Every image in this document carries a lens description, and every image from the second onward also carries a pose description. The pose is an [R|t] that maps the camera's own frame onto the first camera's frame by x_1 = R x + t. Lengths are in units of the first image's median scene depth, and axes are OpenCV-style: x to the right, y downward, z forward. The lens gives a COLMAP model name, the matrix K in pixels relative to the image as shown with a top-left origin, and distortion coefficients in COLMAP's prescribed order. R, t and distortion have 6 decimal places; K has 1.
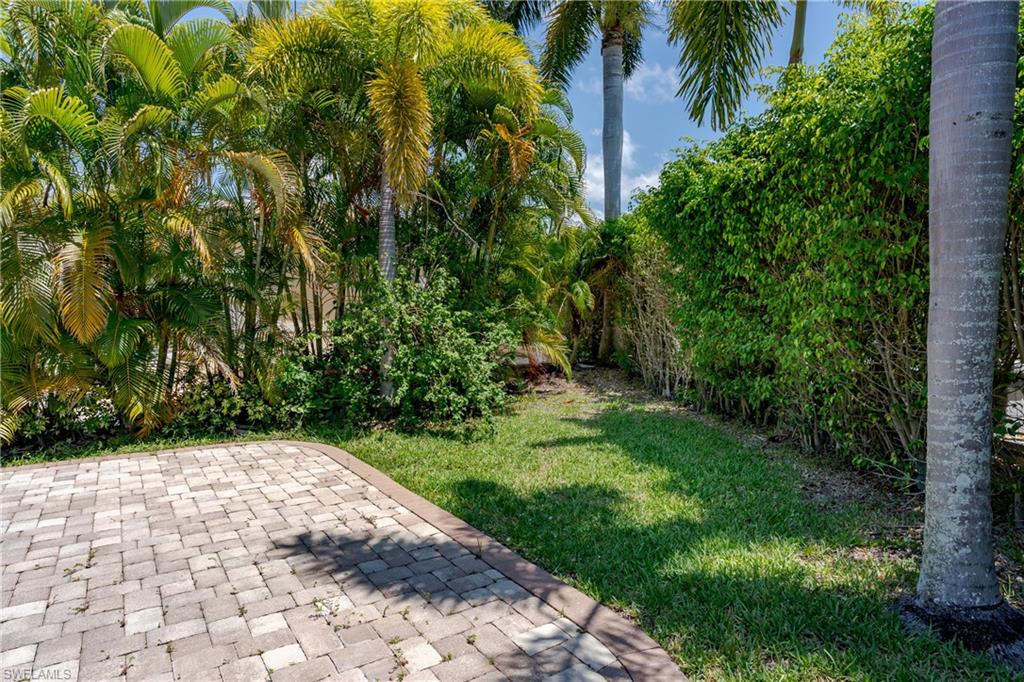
lens RADIAL K [[617.1, 0, 513.8], [0, 617.1, 341.2], [0, 0, 1]] dist [-0.005790, -0.000804]
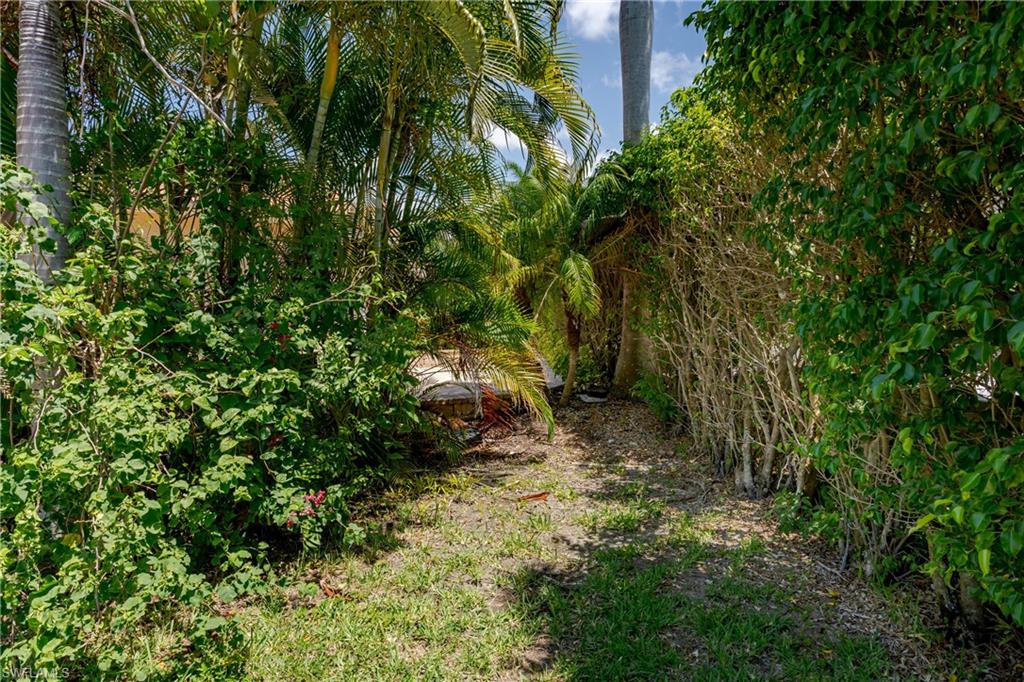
lens RADIAL K [[600.4, 0, 509.8], [0, 600.4, 335.4], [0, 0, 1]] dist [0.011277, -0.000527]
pose [[0.997360, -0.003501, -0.072528, 0.087720], [0.003296, 0.999990, -0.002932, -0.022360], [0.072538, 0.002686, 0.997362, 0.452151]]
